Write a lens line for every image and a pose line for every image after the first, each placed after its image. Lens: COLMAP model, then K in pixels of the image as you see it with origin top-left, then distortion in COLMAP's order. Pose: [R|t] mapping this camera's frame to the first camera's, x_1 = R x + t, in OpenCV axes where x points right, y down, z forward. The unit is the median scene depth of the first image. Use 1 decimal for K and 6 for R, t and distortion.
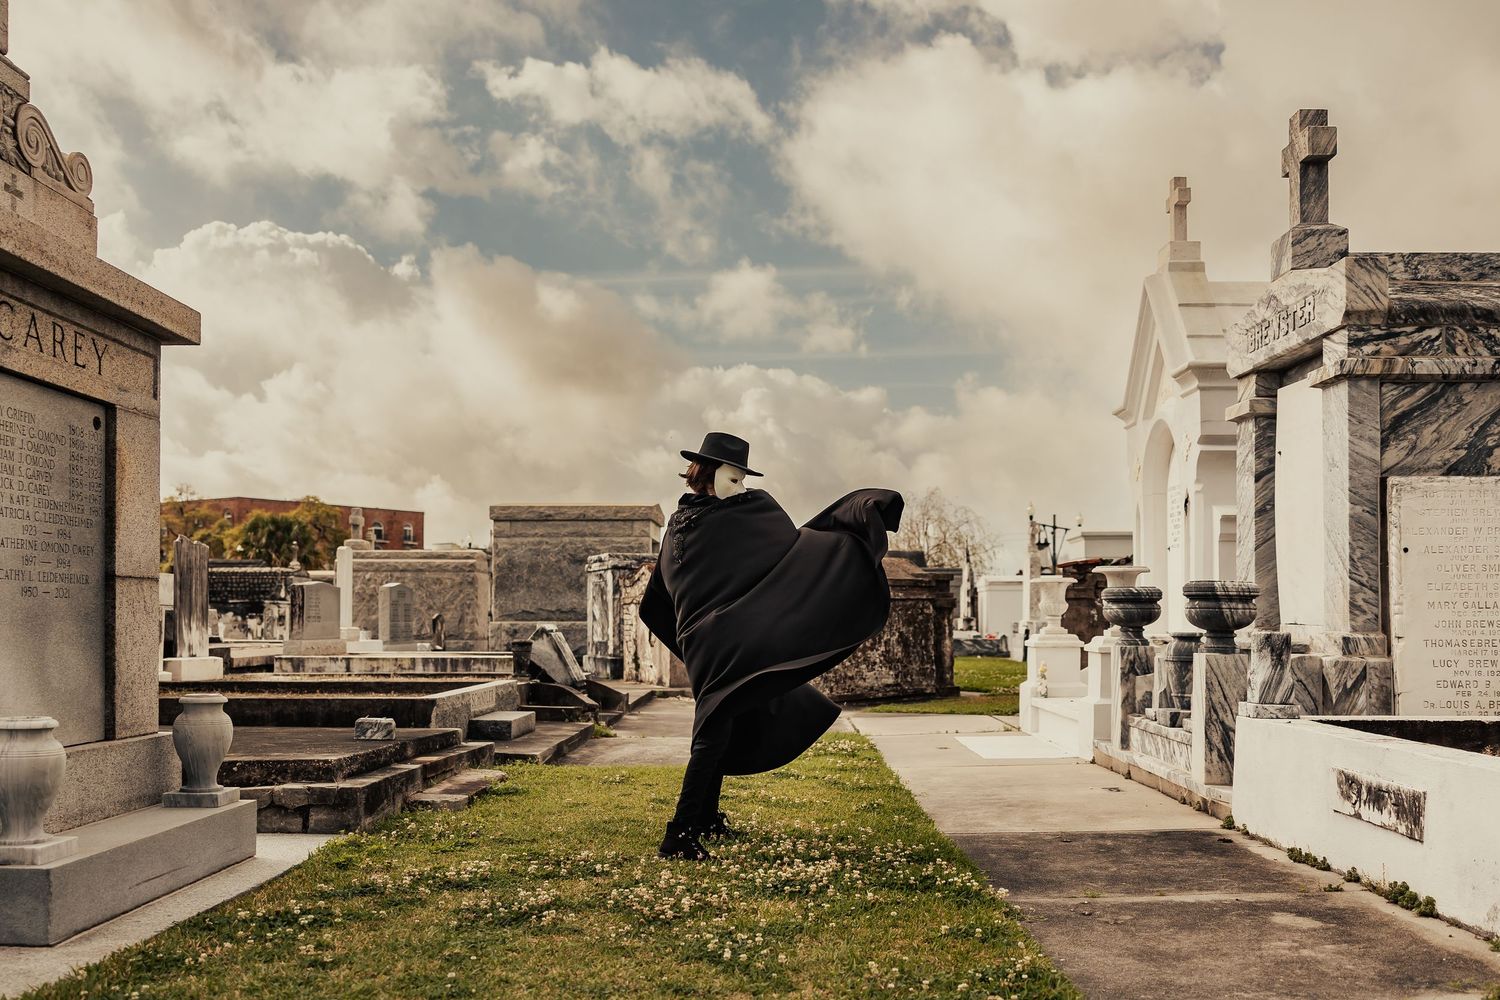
lens RADIAL K [[1416.1, 0, 750.0], [0, 1416.1, 500.0], [0, 0, 1]] dist [0.008962, 0.002860]
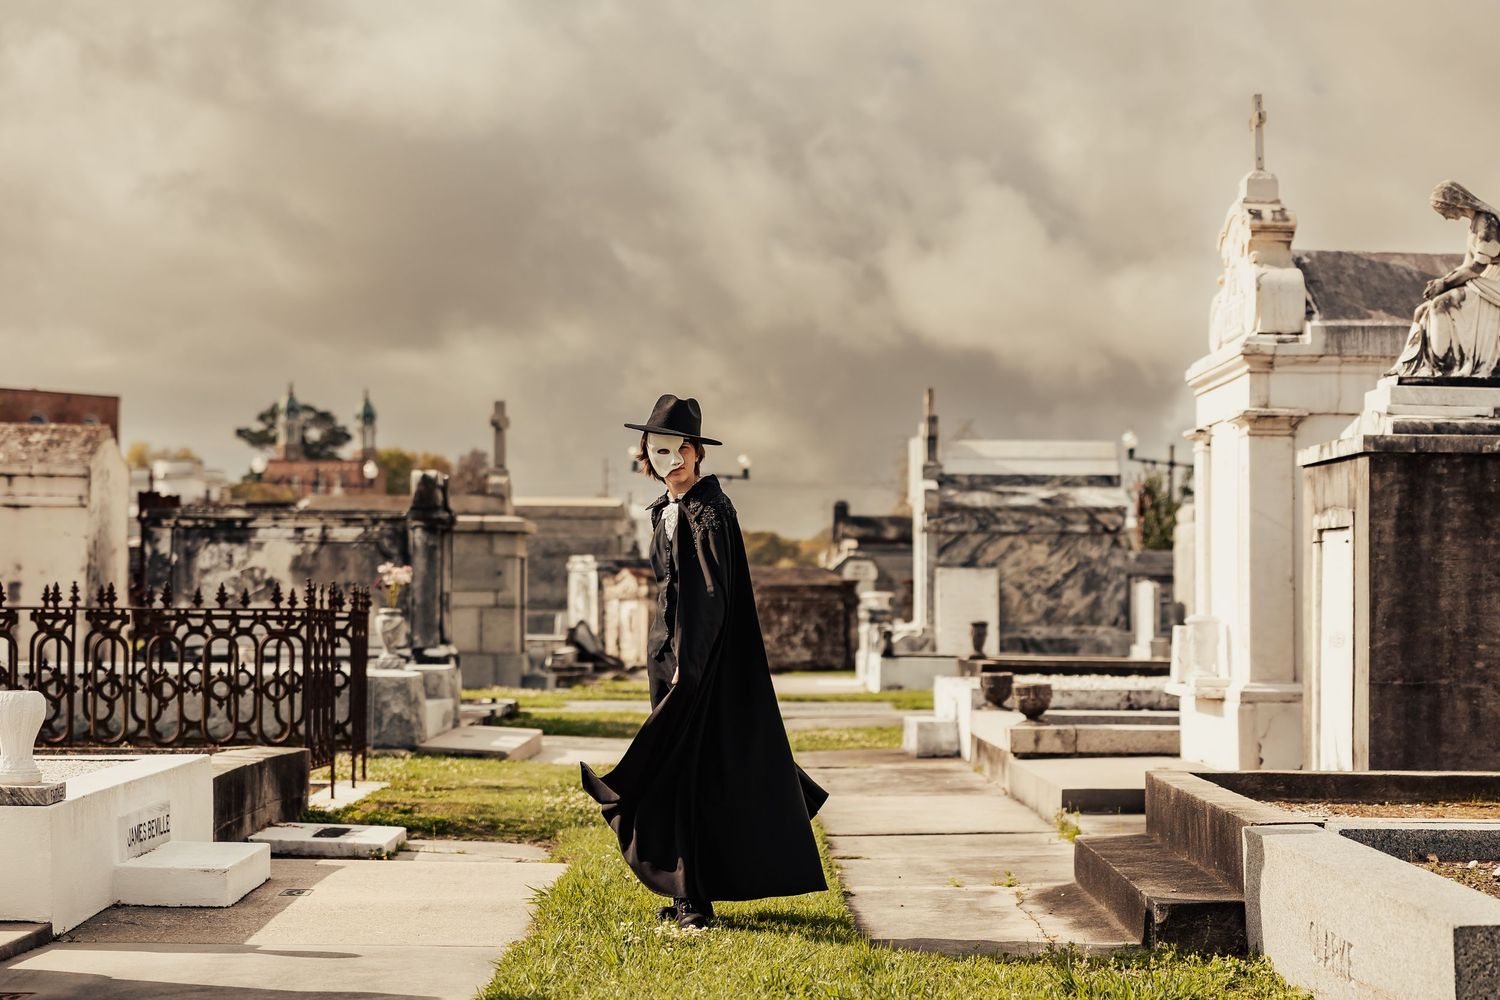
lens RADIAL K [[3095.9, 0, 750.0], [0, 3095.9, 500.0], [0, 0, 1]] dist [-0.040946, -0.033492]
pose [[0.999910, 0.006817, 0.011537, 0.006716], [-0.007442, 0.998456, 0.055040, -0.186684], [-0.011144, -0.055121, 0.998417, -1.950894]]
